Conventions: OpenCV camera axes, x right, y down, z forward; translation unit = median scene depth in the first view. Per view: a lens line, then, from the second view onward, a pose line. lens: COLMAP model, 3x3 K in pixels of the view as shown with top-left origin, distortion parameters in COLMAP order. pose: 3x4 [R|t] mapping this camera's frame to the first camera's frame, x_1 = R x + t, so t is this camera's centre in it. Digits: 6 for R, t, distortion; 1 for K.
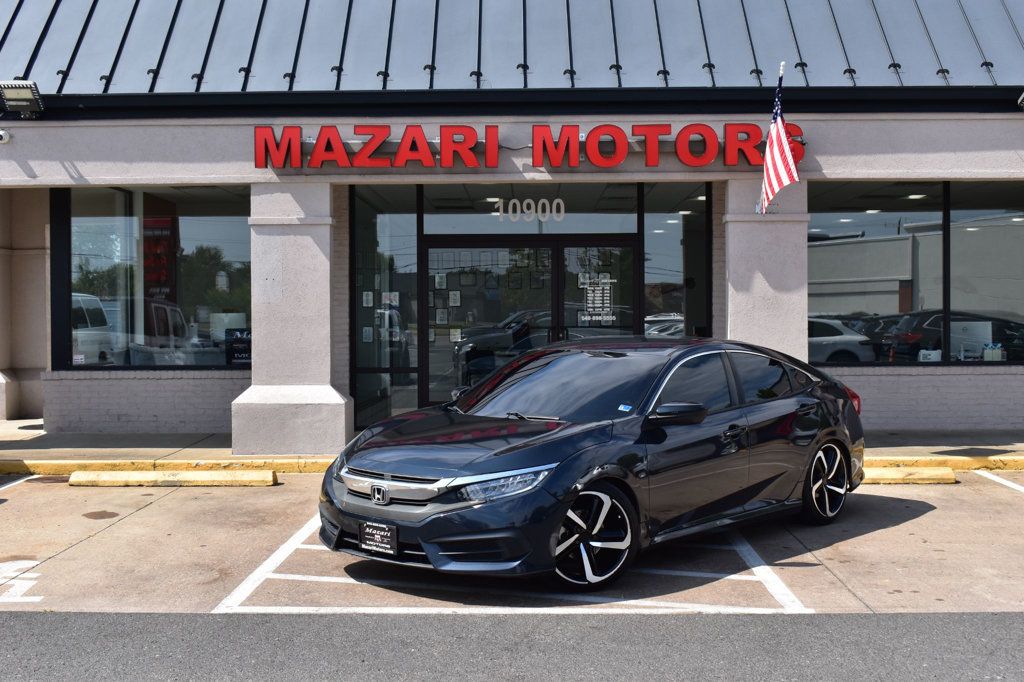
lens RADIAL K [[1331.8, 0, 512.0], [0, 1331.8, 341.0], [0, 0, 1]] dist [-0.035310, -0.026258]
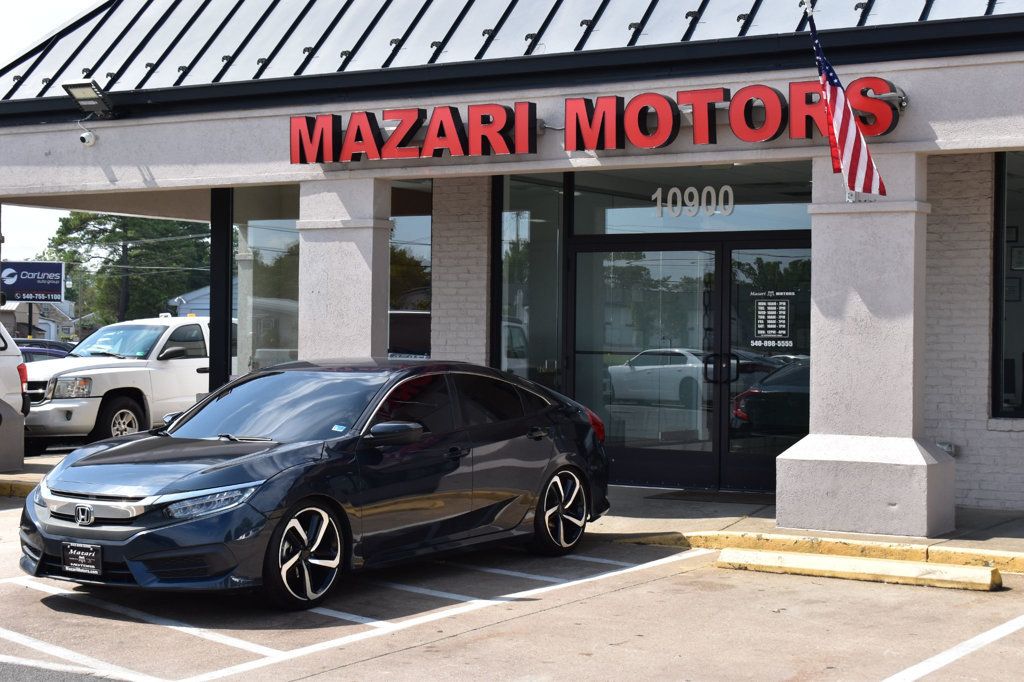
lens RADIAL K [[1846.5, 0, 512.0], [0, 1846.5, 341.0], [0, 0, 1]] dist [0.009017, 0.016119]
pose [[0.854307, 0.015159, -0.519548, 0.550077], [-0.022575, 0.999714, -0.007952, -0.008118], [0.519279, 0.018522, 0.854404, 0.043927]]
